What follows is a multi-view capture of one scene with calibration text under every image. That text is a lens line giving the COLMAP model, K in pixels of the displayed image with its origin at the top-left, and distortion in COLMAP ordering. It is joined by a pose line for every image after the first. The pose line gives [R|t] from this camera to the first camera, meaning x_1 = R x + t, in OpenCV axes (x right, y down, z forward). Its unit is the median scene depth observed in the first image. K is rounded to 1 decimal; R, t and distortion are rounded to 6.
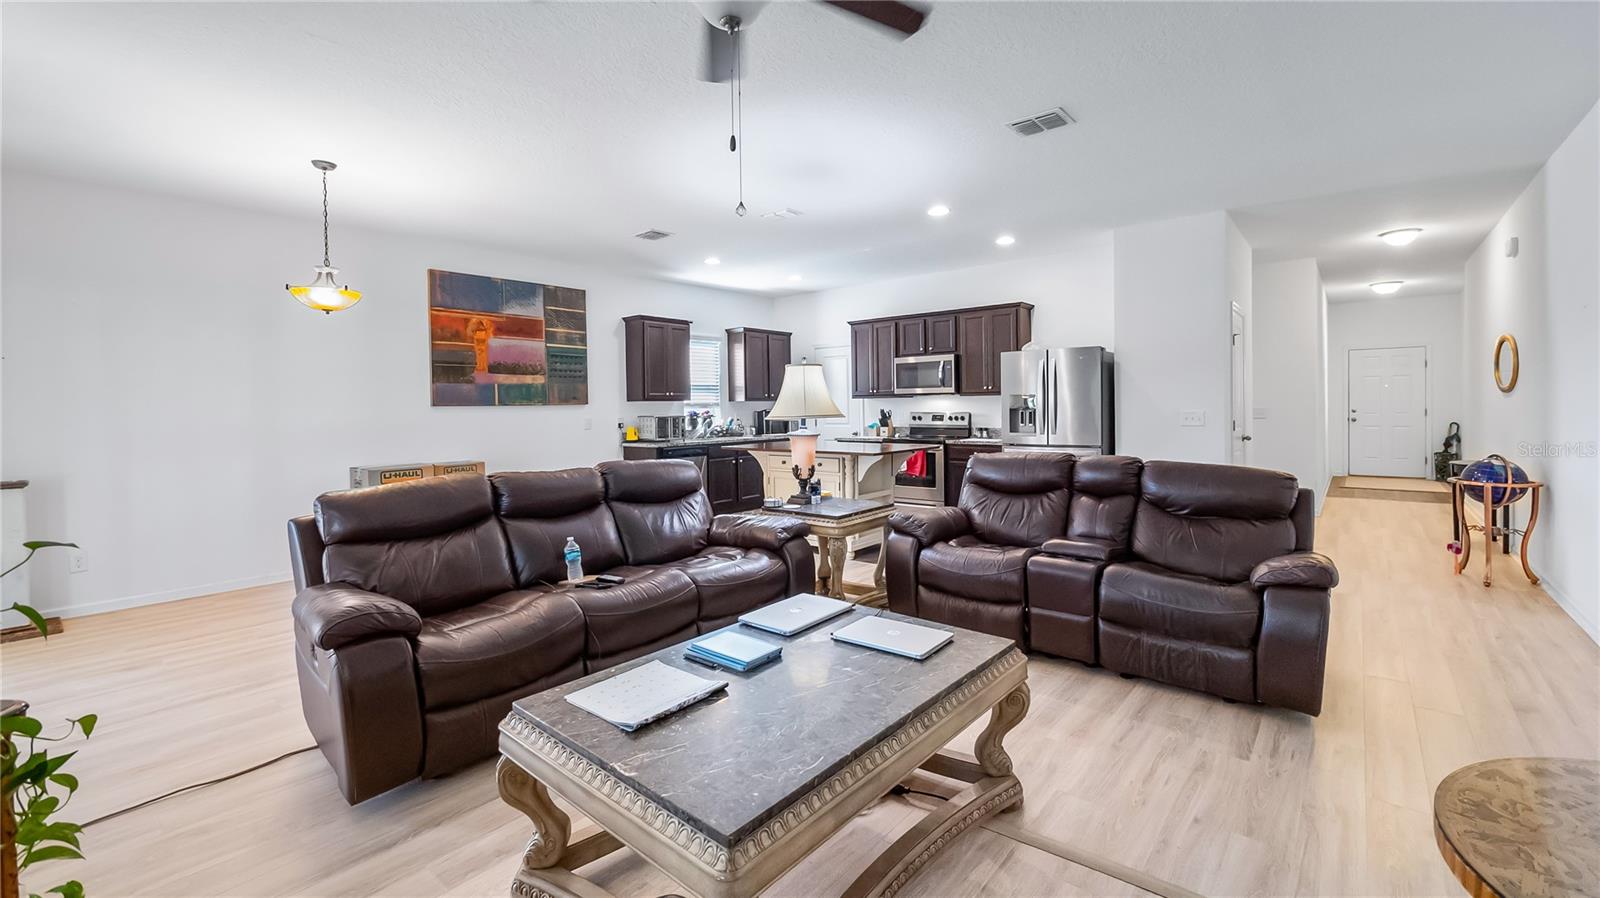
lens RADIAL K [[653.2, 0, 808.8], [0, 653.2, 414.0], [0, 0, 1]] dist [-0.000622, -0.000125]
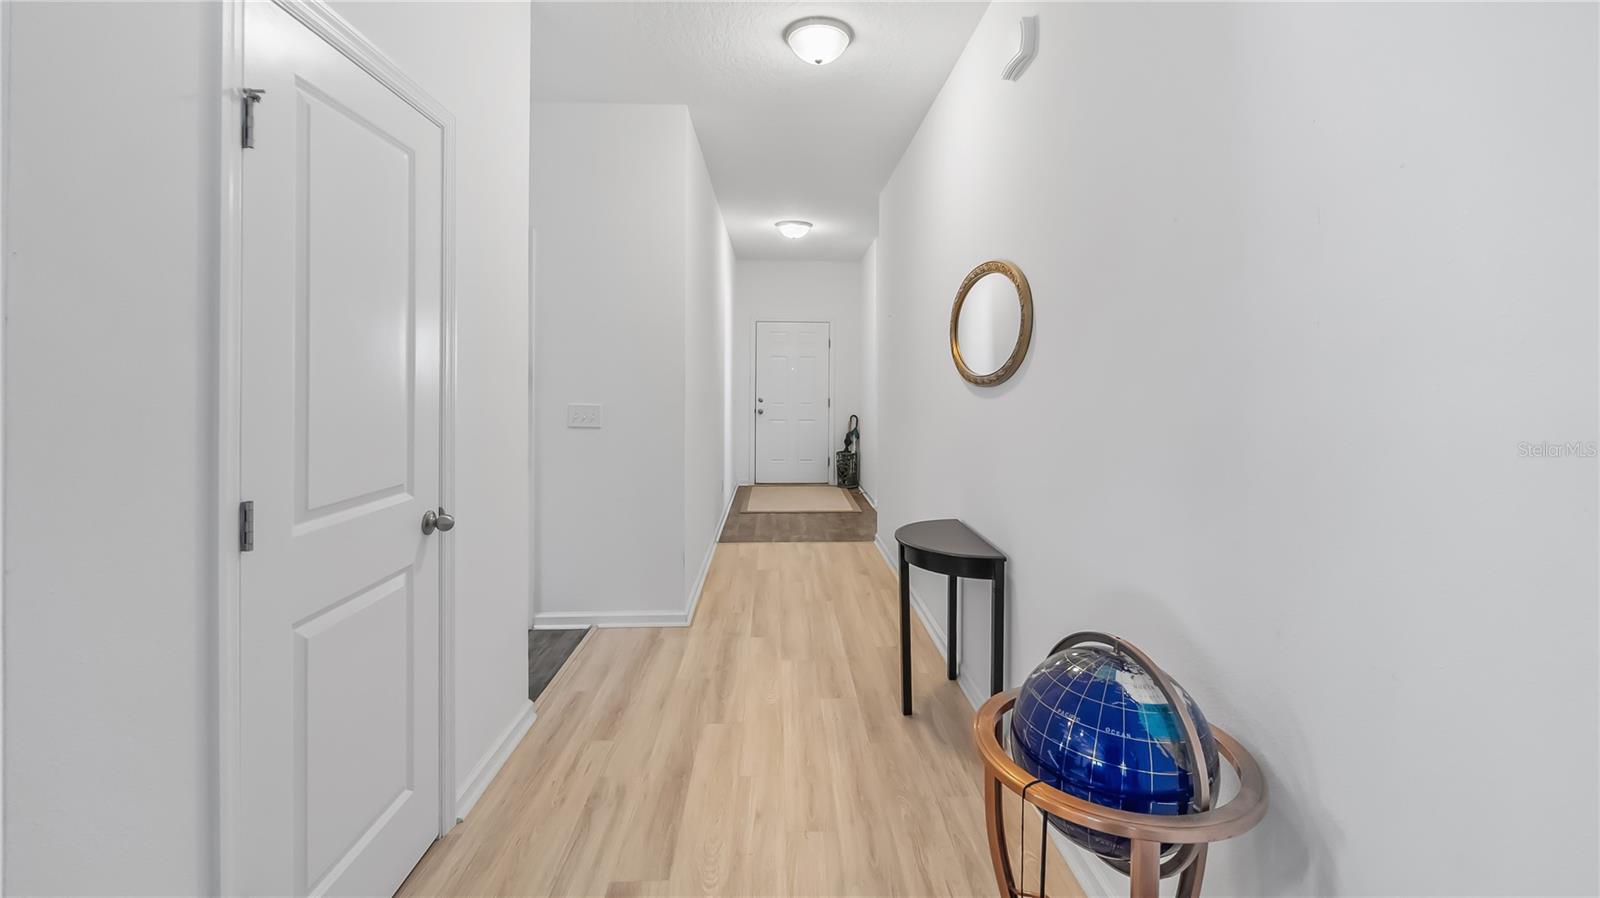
lens RADIAL K [[653.2, 0, 808.8], [0, 653.2, 414.0], [0, 0, 1]] dist [-0.000622, -0.000125]
pose [[0.732855, -0.015246, 0.680214, 0.380417], [-0.010271, 0.999387, 0.033465, -0.015600], [-0.680307, -0.031512, 0.732250, 0.429686]]
